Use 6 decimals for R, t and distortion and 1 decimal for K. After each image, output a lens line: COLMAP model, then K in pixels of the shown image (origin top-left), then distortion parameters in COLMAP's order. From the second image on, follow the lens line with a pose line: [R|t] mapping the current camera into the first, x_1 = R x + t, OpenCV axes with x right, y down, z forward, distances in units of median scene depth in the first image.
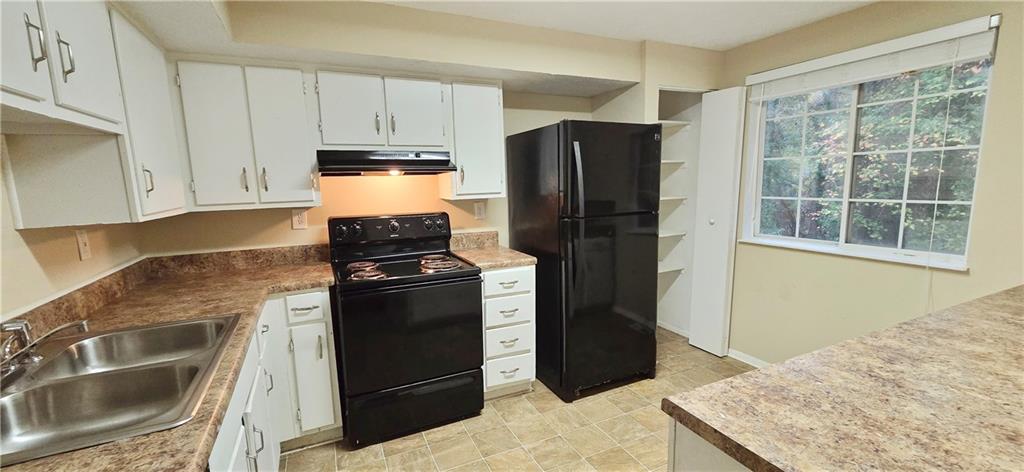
lens RADIAL K [[432.3, 0, 513.5], [0, 432.3, 240.7], [0, 0, 1]] dist [-0.014676, 0.000438]
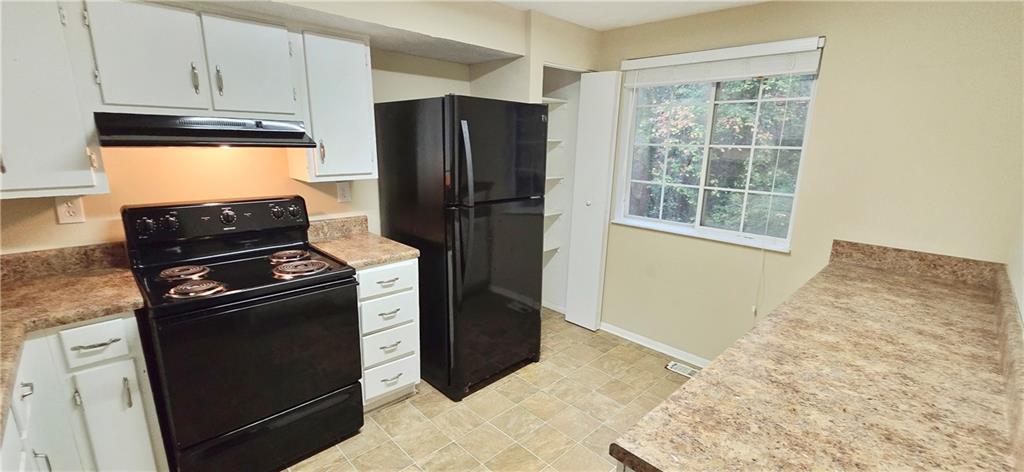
lens RADIAL K [[432.3, 0, 518.6], [0, 432.3, 236.0], [0, 0, 1]] dist [-0.014676, 0.000438]
pose [[0.935169, -0.035902, 0.352377, -0.067731], [0.001889, 0.995341, 0.096400, -0.075003], [-0.354196, -0.089485, 0.930880, 0.108344]]
